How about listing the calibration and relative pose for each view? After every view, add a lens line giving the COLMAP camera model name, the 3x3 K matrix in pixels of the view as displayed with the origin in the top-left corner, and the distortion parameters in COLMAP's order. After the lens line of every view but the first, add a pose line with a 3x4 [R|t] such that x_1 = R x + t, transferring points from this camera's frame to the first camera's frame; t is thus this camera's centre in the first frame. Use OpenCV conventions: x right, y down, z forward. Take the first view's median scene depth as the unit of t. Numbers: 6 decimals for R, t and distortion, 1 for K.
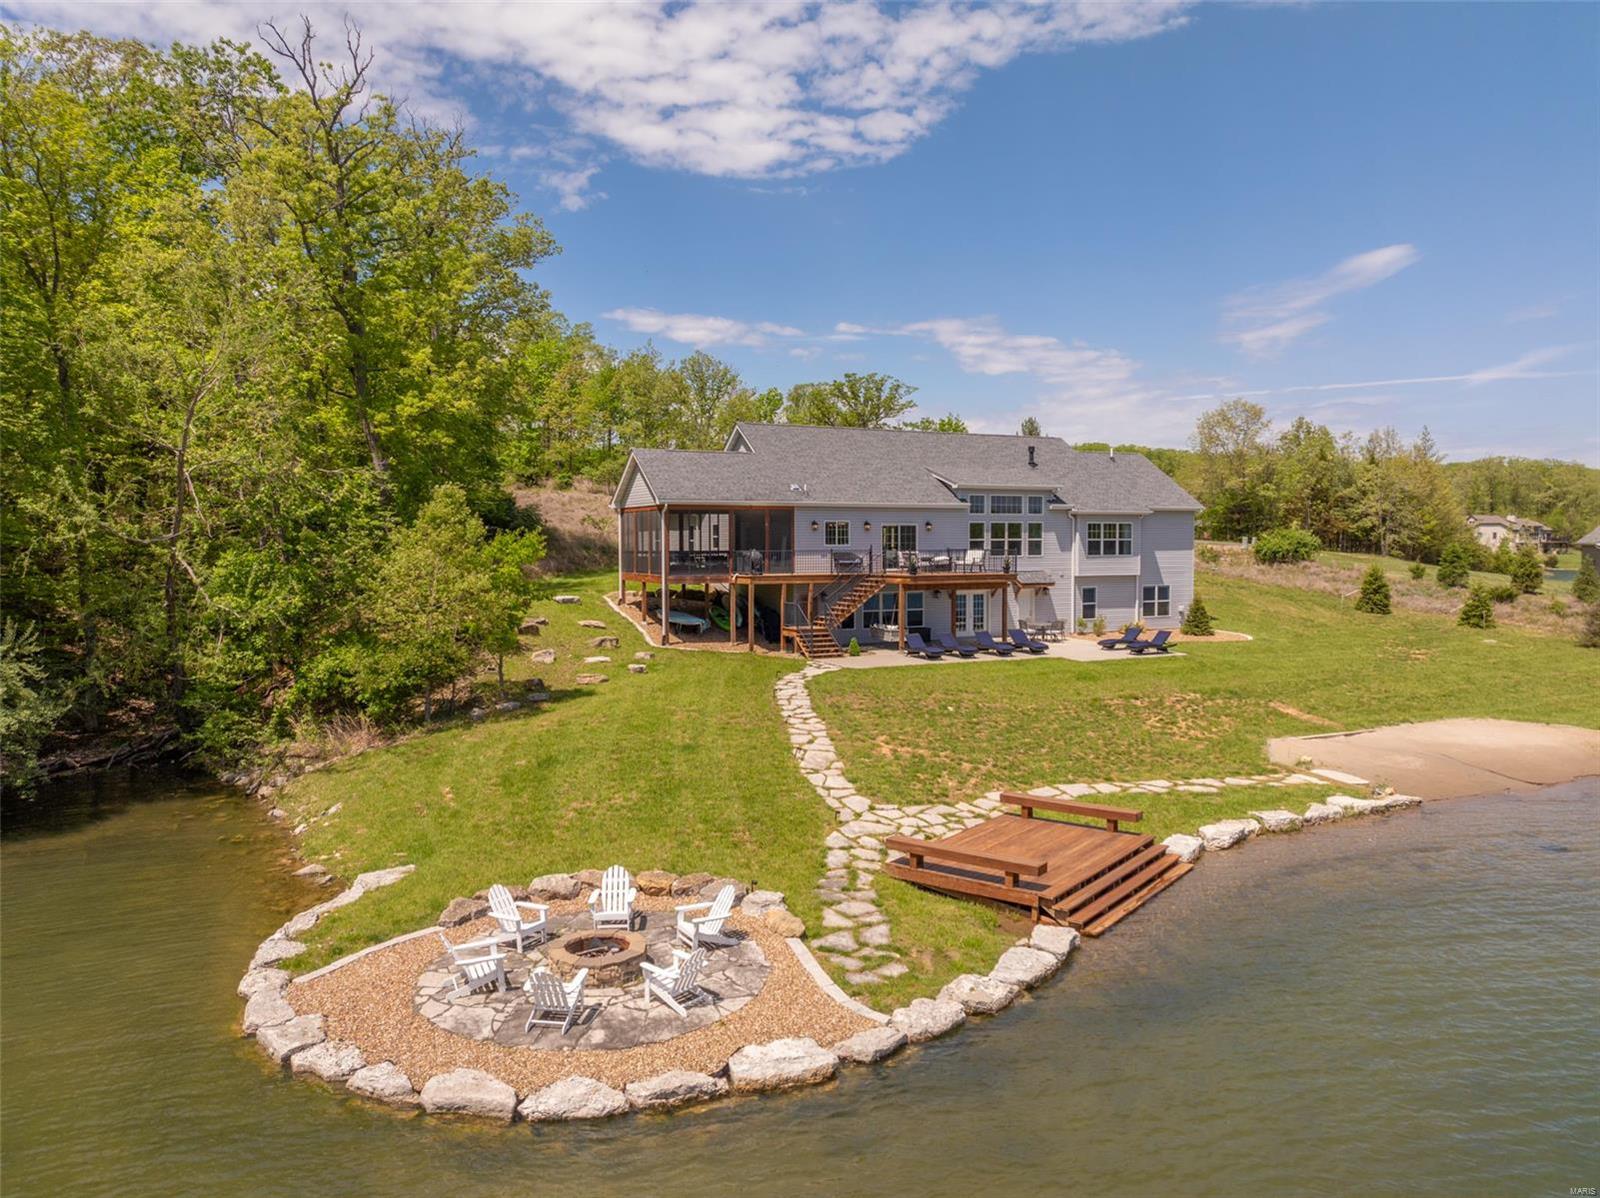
lens RADIAL K [[1130.9, 0, 786.5], [0, 1130.9, 598.0], [0, 0, 1]] dist [-0.028905, -0.001768]
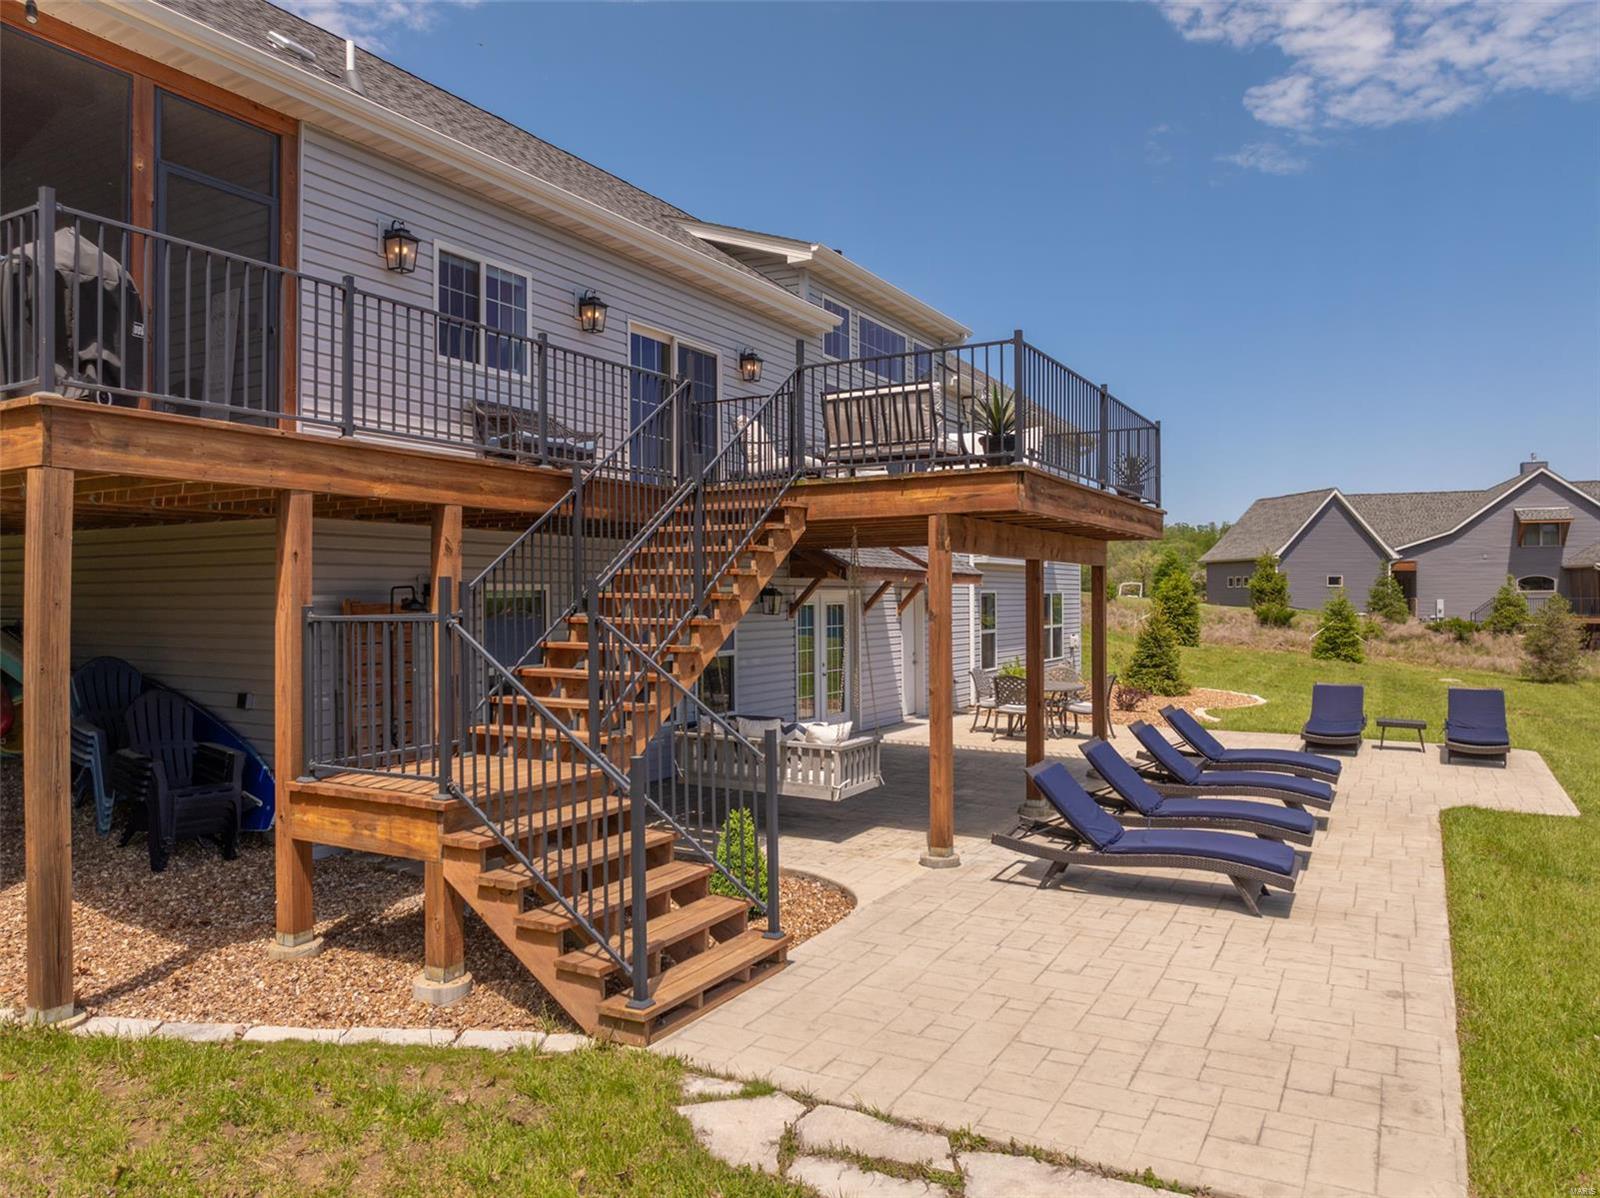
lens RADIAL K [[1125.3, 0, 803.8], [0, 1125.3, 579.8], [0, 0, 1]] dist [-0.044052, 0.001824]
pose [[0.830935, 0.002239, 0.556365, -0.024049], [0.042622, 0.996797, -0.067667, 0.012123], [-0.554734, 0.079940, 0.828178, 0.739001]]
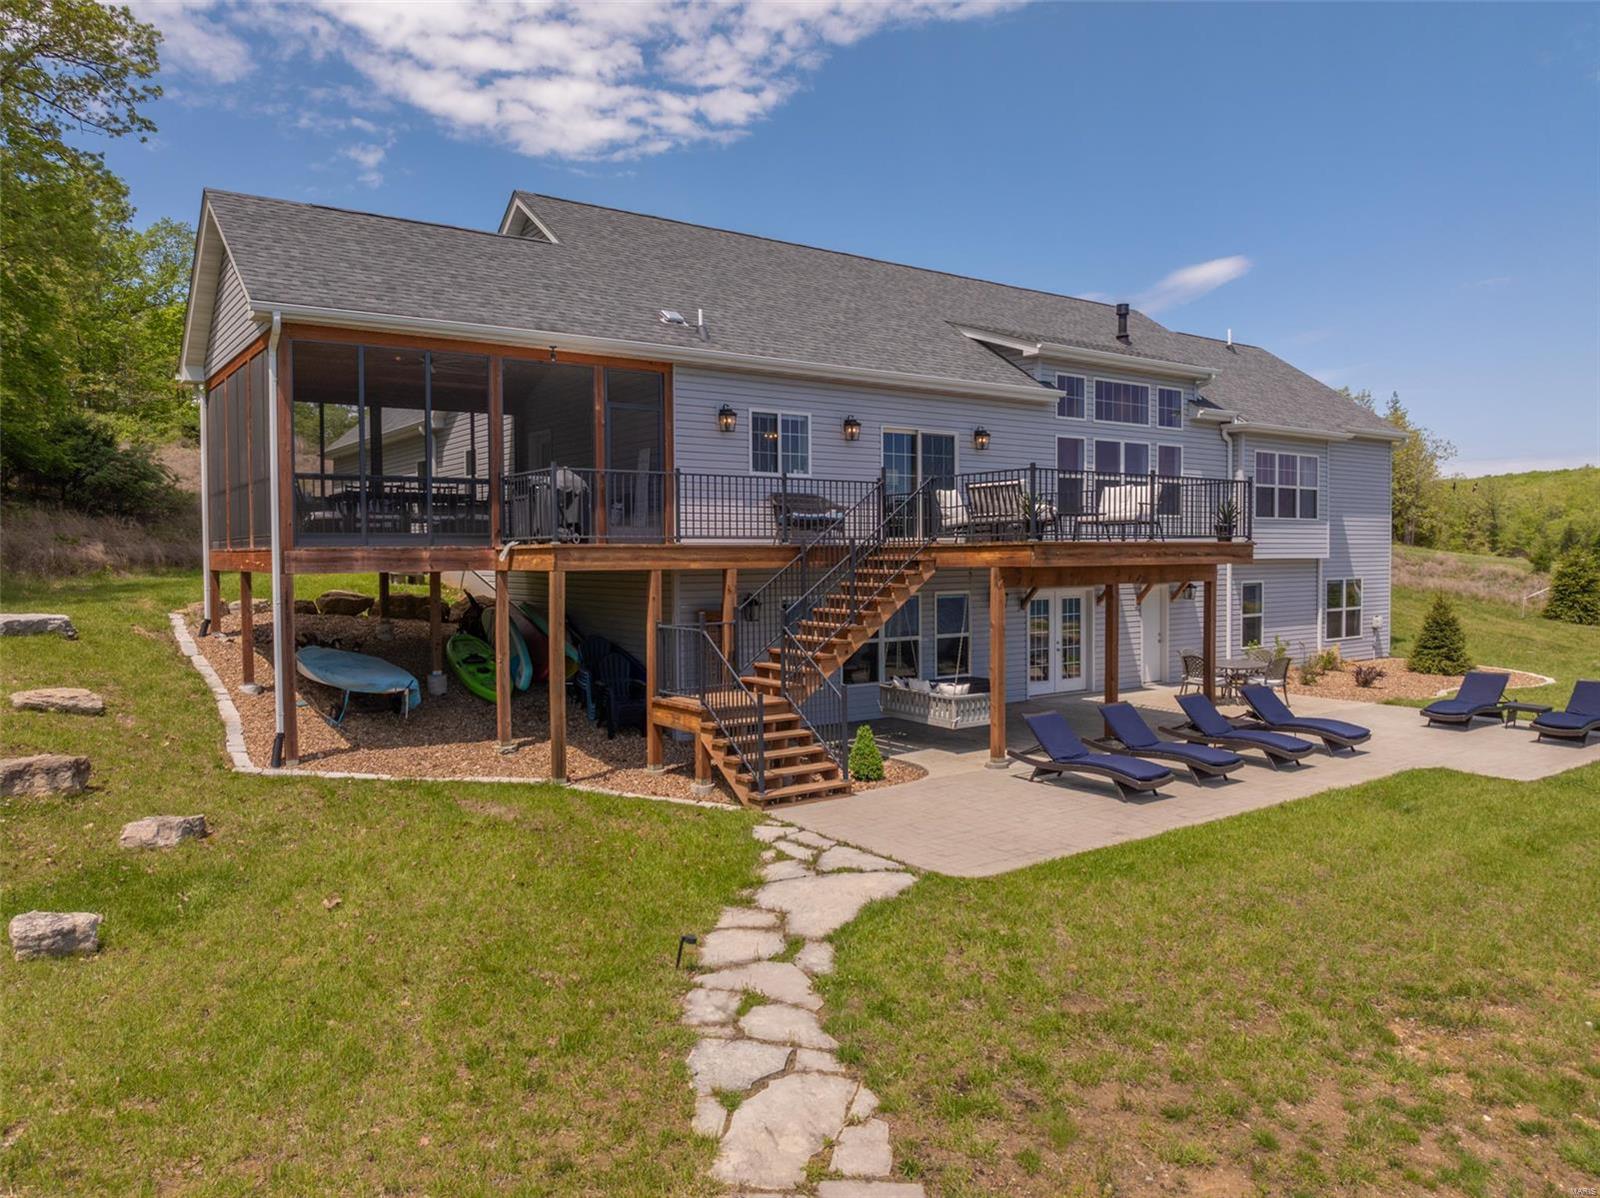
lens RADIAL K [[1107.2, 0, 798.1], [0, 1107.2, 558.8], [0, 0, 1]] dist [-0.036406, 0.001721]
pose [[0.987570, -0.010542, 0.156825, -0.009136], [0.020272, 0.997958, -0.060579, 0.005976], [-0.155867, 0.063005, 0.985767, 0.585834]]
